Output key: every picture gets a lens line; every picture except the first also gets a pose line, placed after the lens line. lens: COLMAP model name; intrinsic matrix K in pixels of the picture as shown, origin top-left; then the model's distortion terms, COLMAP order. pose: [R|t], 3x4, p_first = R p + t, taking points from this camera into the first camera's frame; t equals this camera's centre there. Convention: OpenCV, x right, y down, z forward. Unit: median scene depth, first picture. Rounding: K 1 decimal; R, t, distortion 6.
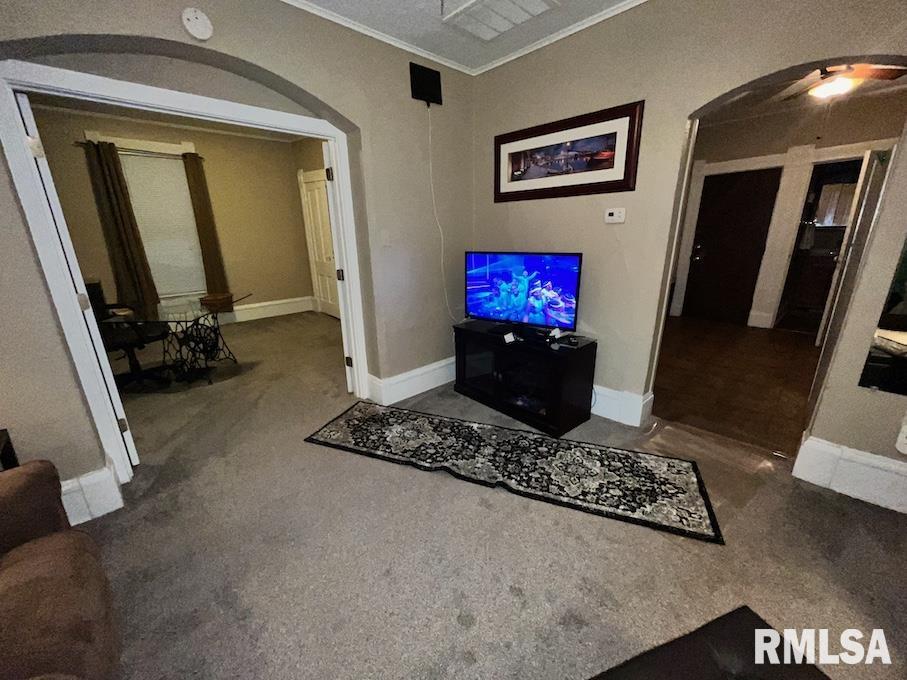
lens RADIAL K [[368.9, 0, 451.3], [0, 368.9, 341.0], [0, 0, 1]] dist [0.001931, 0.000021]
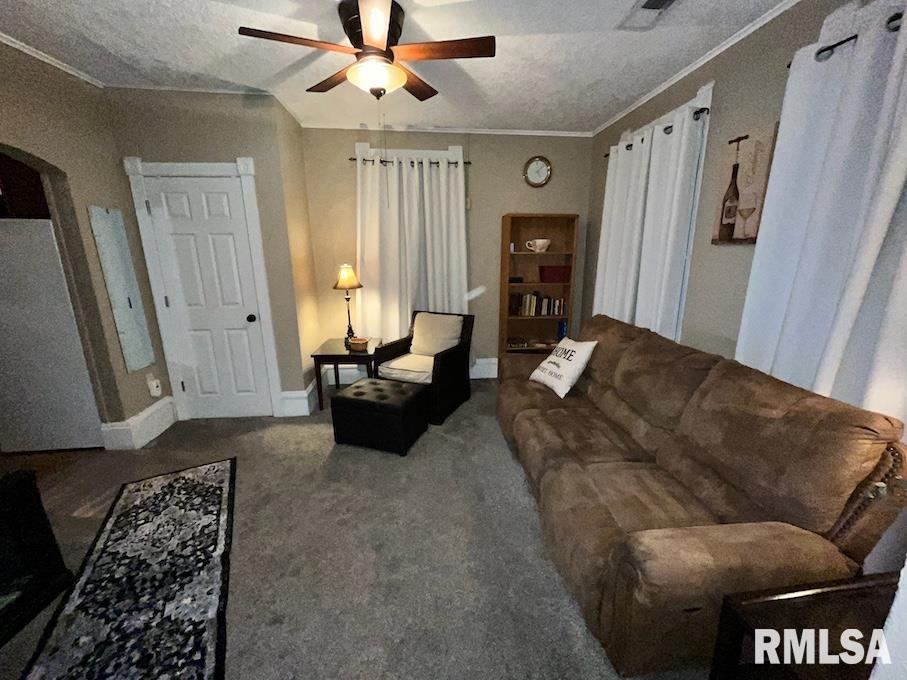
lens RADIAL K [[368.9, 0, 455.6], [0, 368.9, 340.5], [0, 0, 1]] dist [0.001931, 0.000021]
pose [[-0.794409, -0.124337, 0.594521, -0.787374], [0.195349, 0.874512, 0.443922, -0.369874], [-0.575112, 0.468795, -0.670431, 1.020128]]
